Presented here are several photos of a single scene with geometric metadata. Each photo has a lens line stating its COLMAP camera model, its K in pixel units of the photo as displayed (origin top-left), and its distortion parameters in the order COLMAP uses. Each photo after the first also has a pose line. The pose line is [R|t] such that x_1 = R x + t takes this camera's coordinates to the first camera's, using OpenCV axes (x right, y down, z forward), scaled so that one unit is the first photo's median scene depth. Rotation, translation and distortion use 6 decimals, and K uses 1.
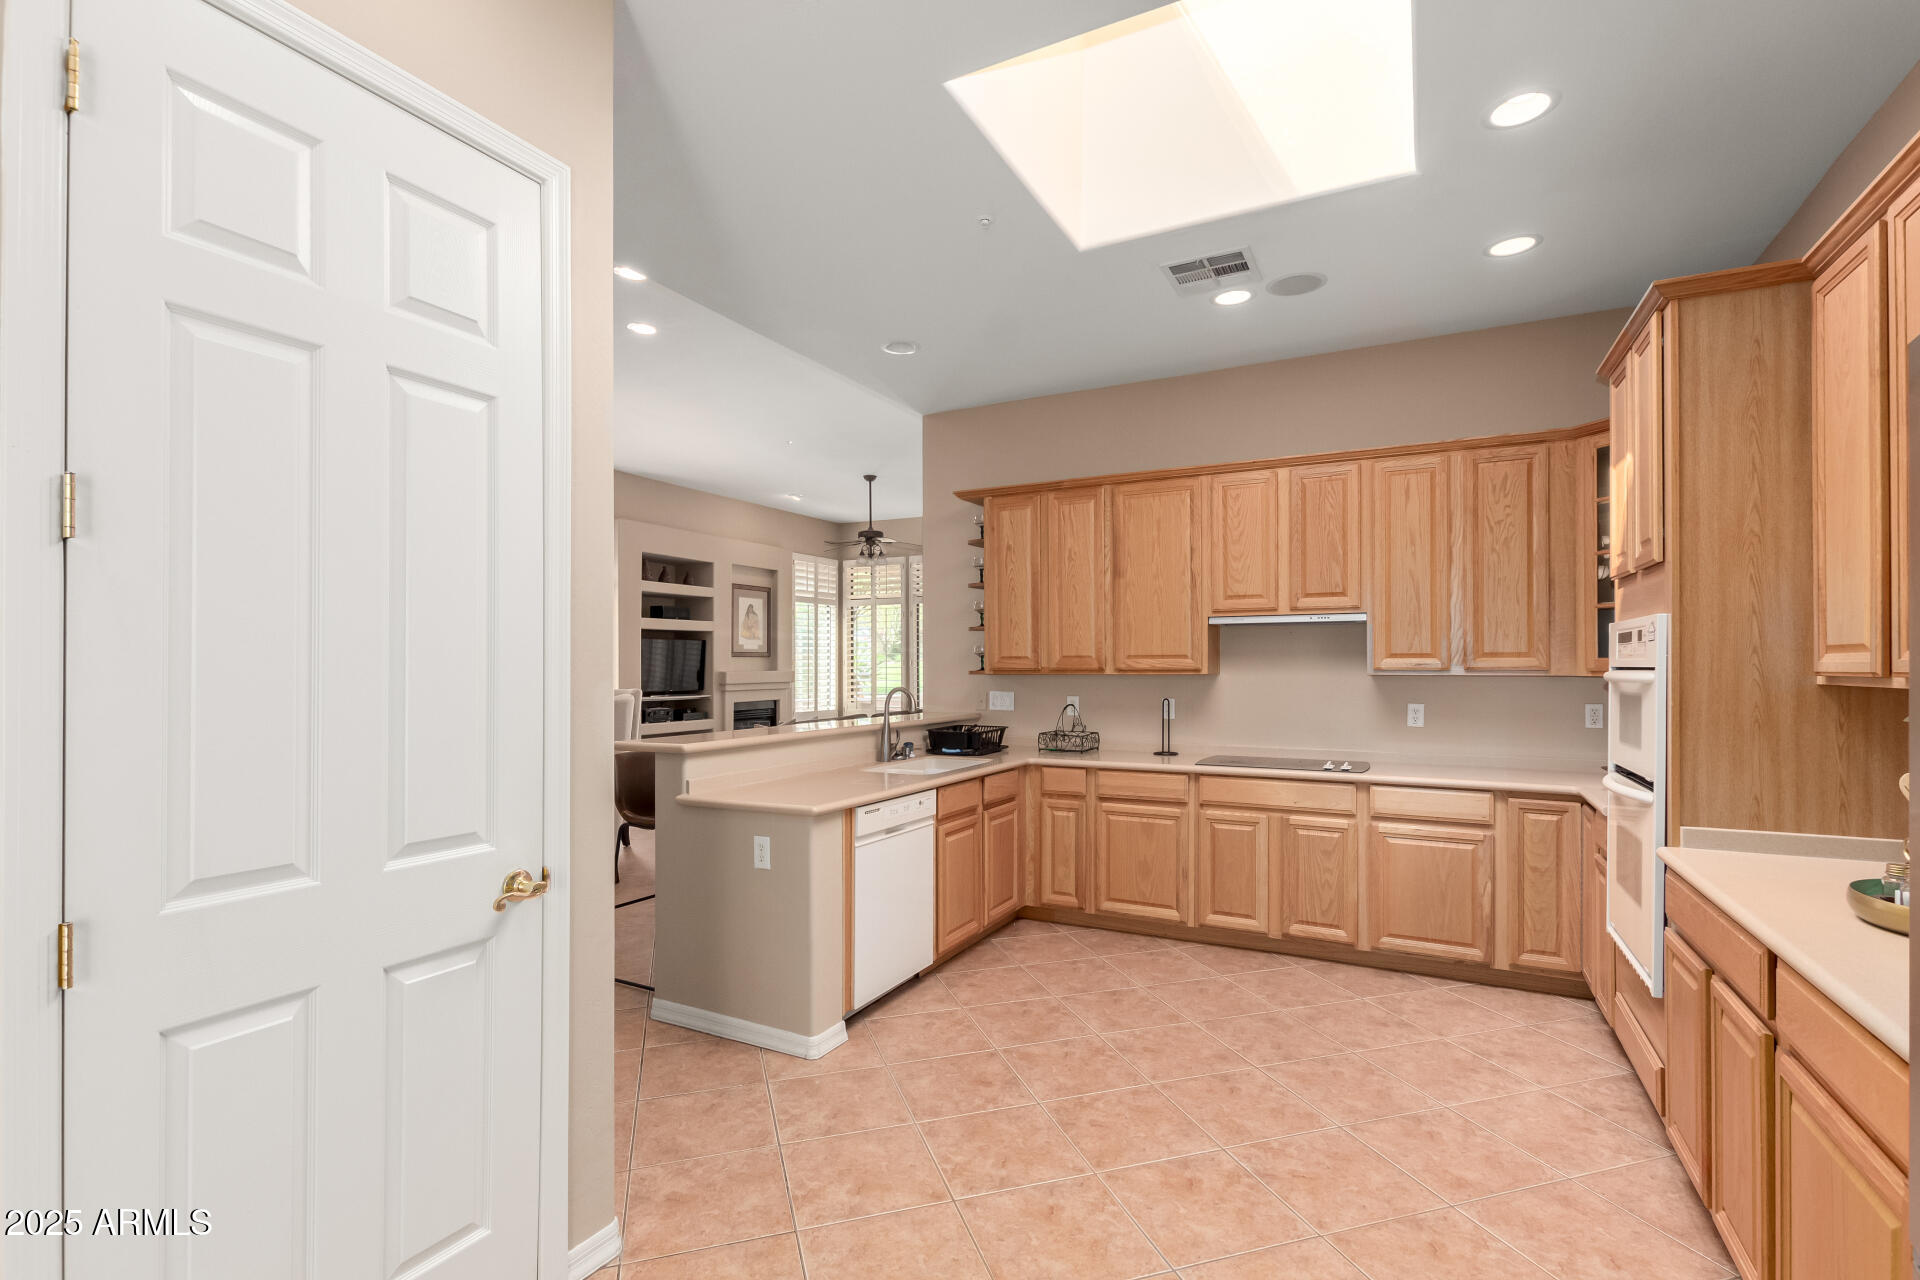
lens RADIAL K [[873.4, 0, 954.1], [0, 873.4, 661.5], [0, 0, 1]] dist [0.001904, -0.000024]
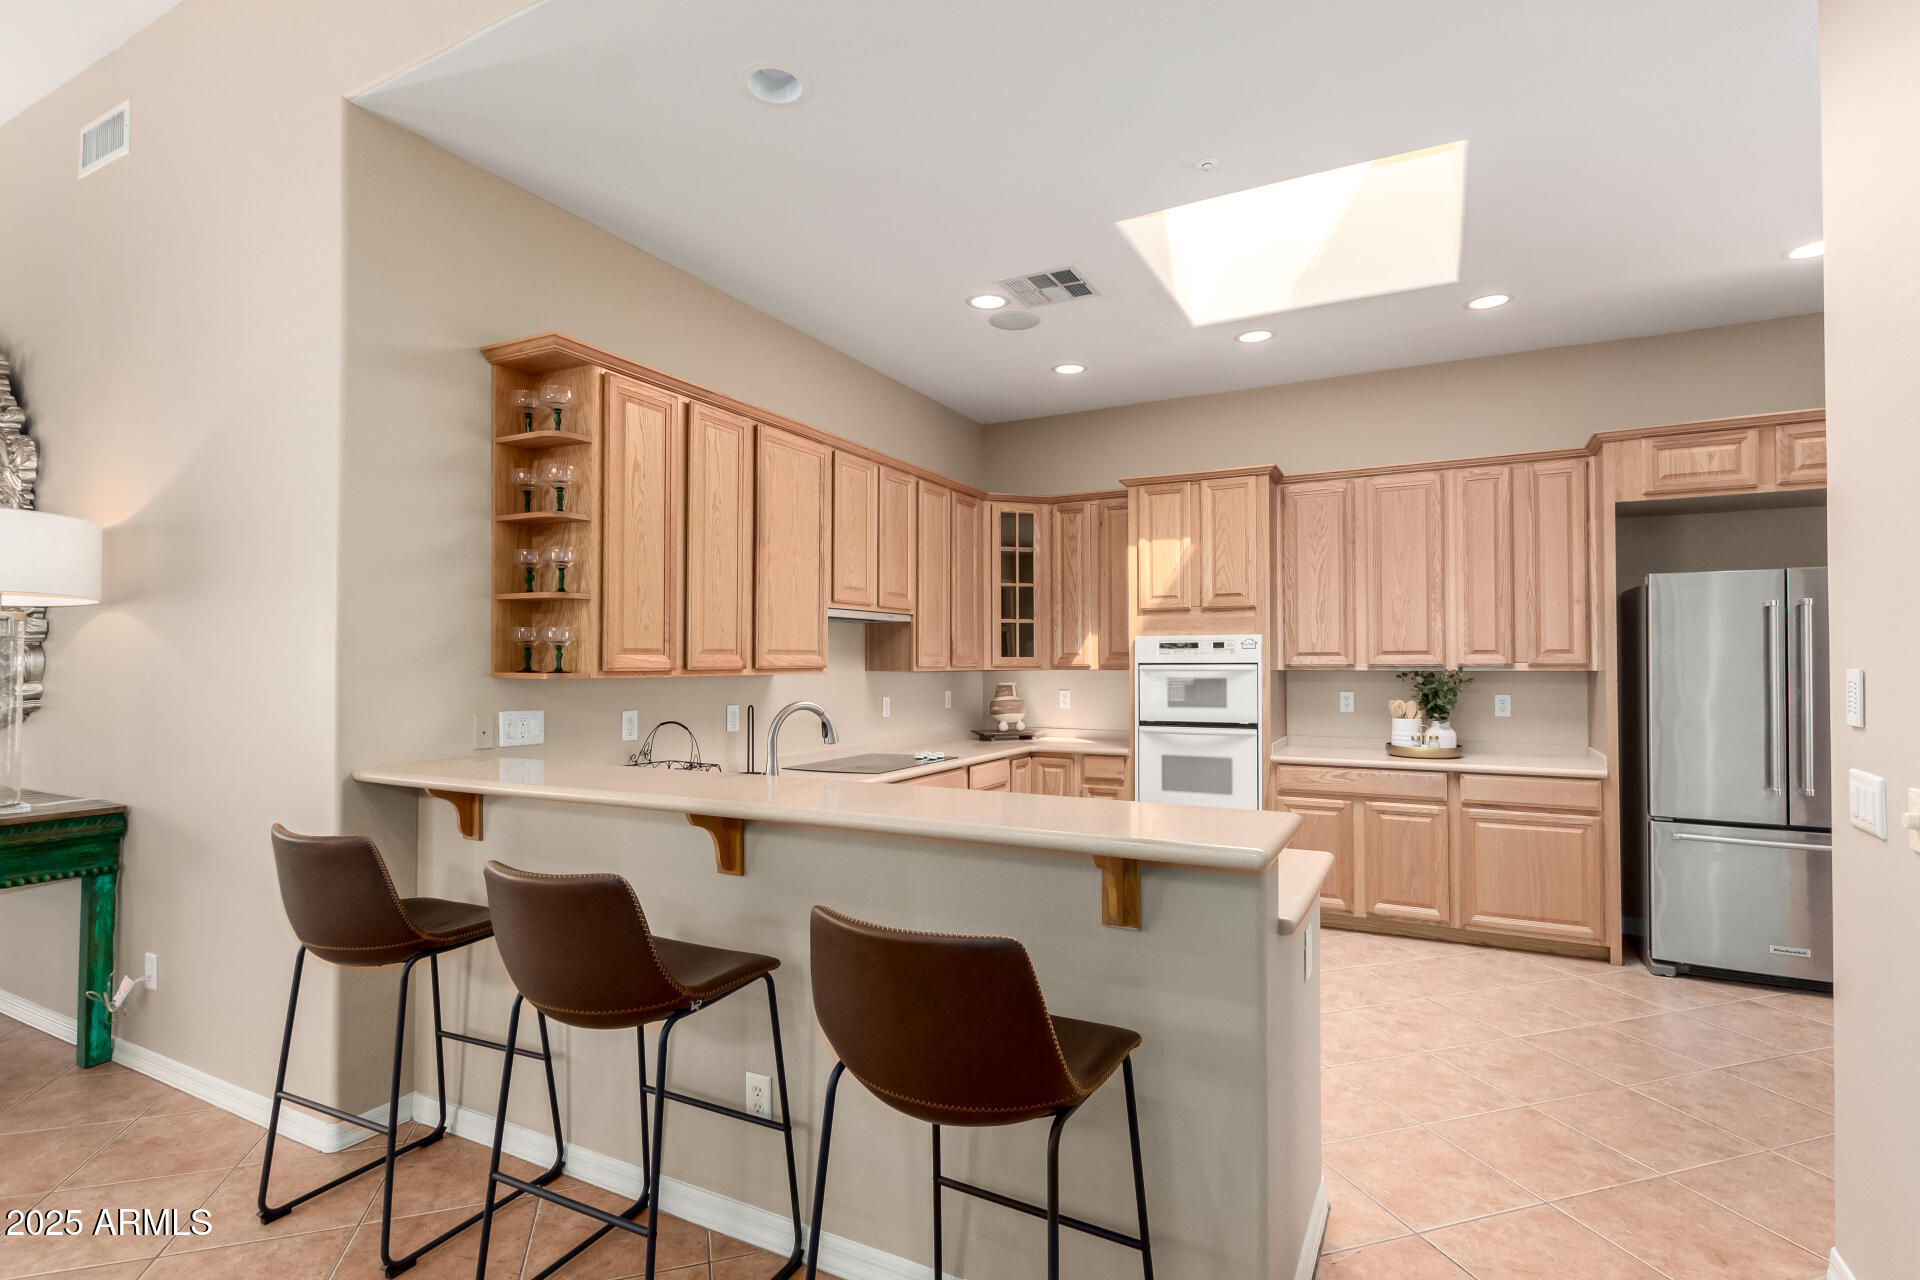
lens RADIAL K [[905.4, 0, 960.0], [0, 905.4, 640.0], [0, 0, 1]] dist [0.001893, 0.000126]
pose [[0.001042, 0.023286, 0.999728, -0.707514], [-0.001893, 0.999727, -0.023284, 0.002801], [-0.999998, -0.001868, 0.001086, 0.995627]]
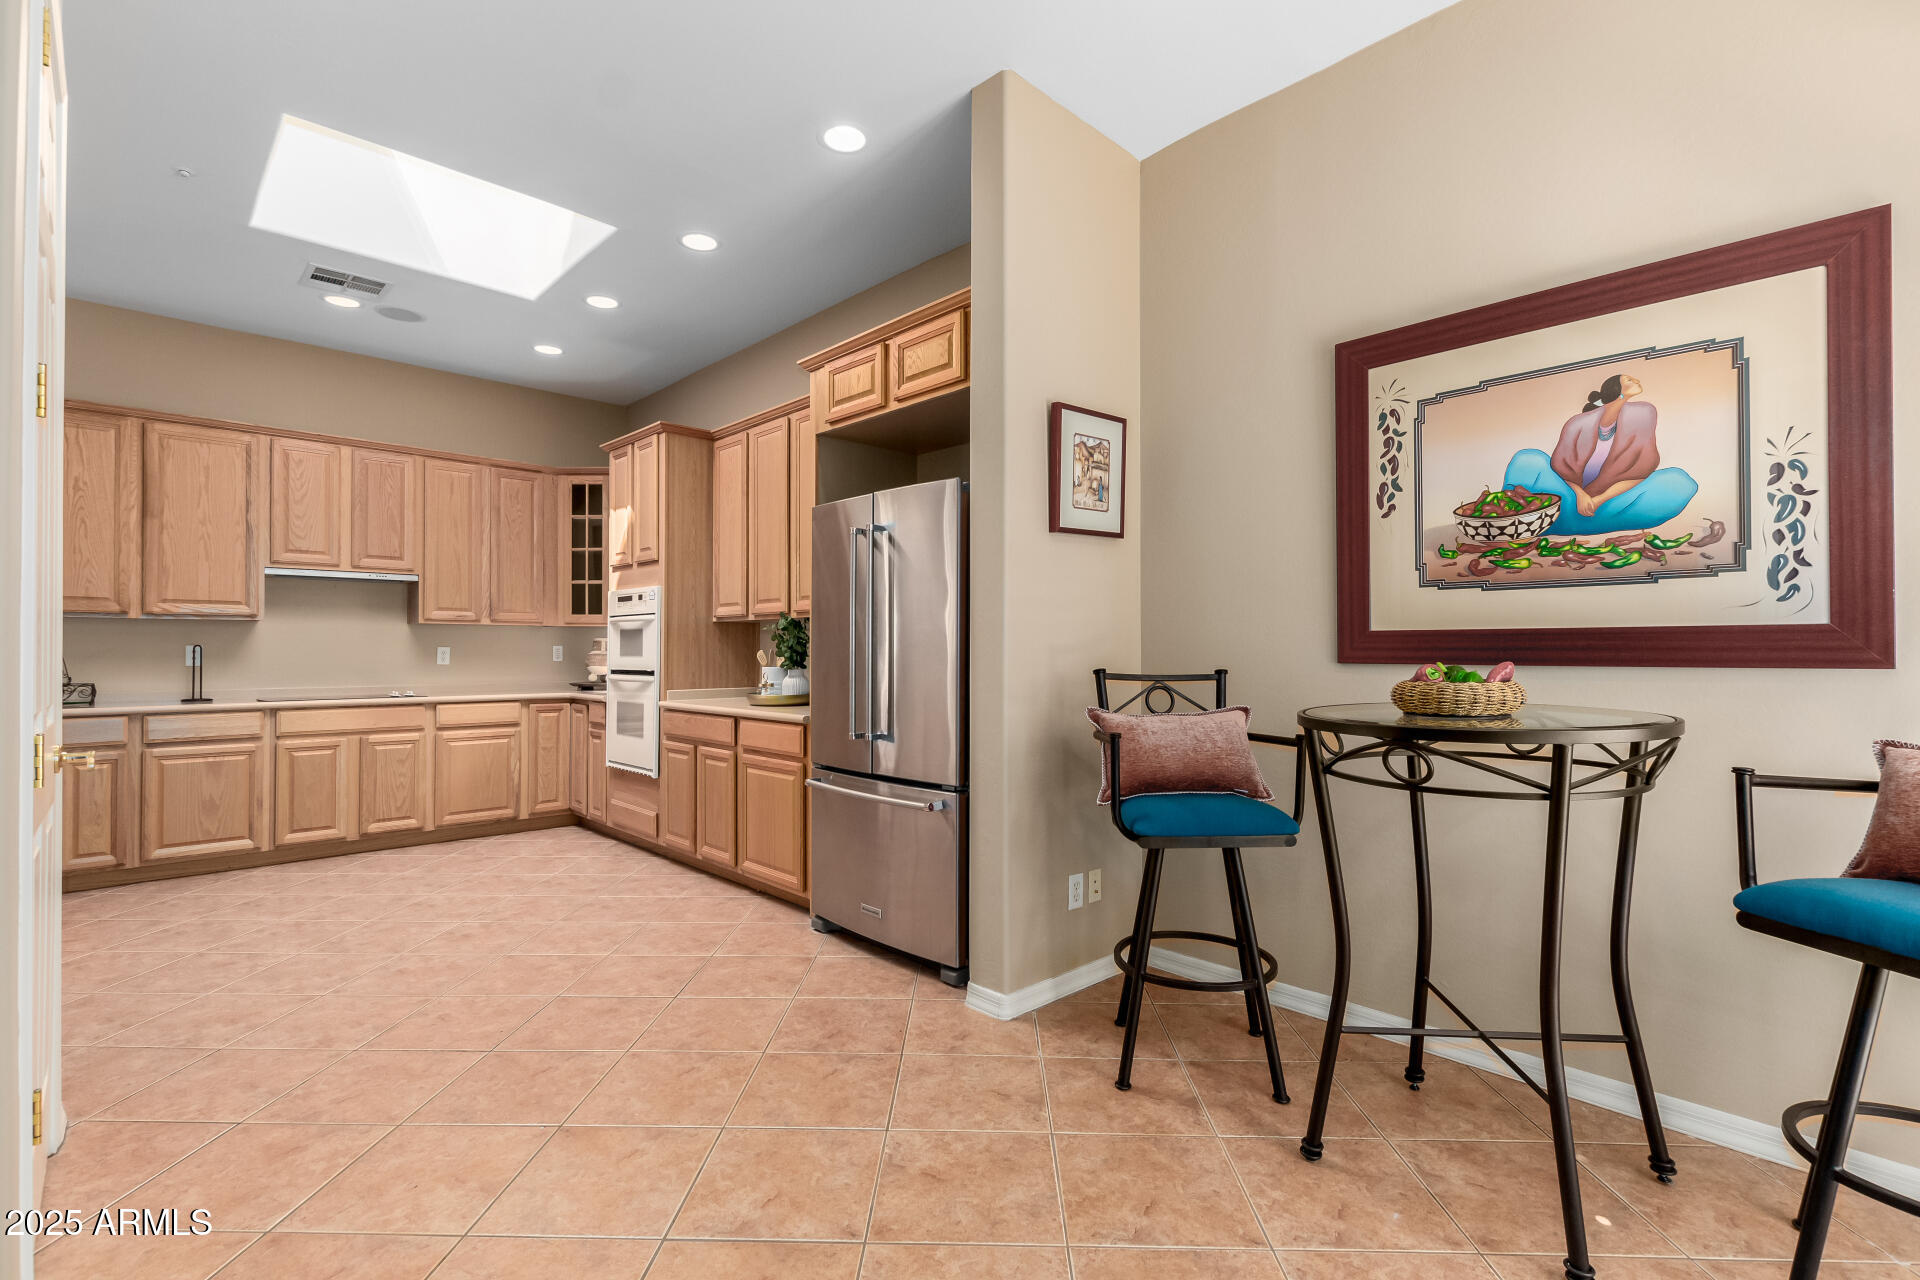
lens RADIAL K [[883.6, 0, 960.0], [0, 883.6, 640.0], [0, 0, 1]] dist [0.000743, -0.000227]
pose [[0.320011, 0.012660, 0.947329, -0.533239], [-0.005579, 0.999919, -0.011478, 0.053301], [-0.947397, -0.001612, 0.320056, -0.181182]]
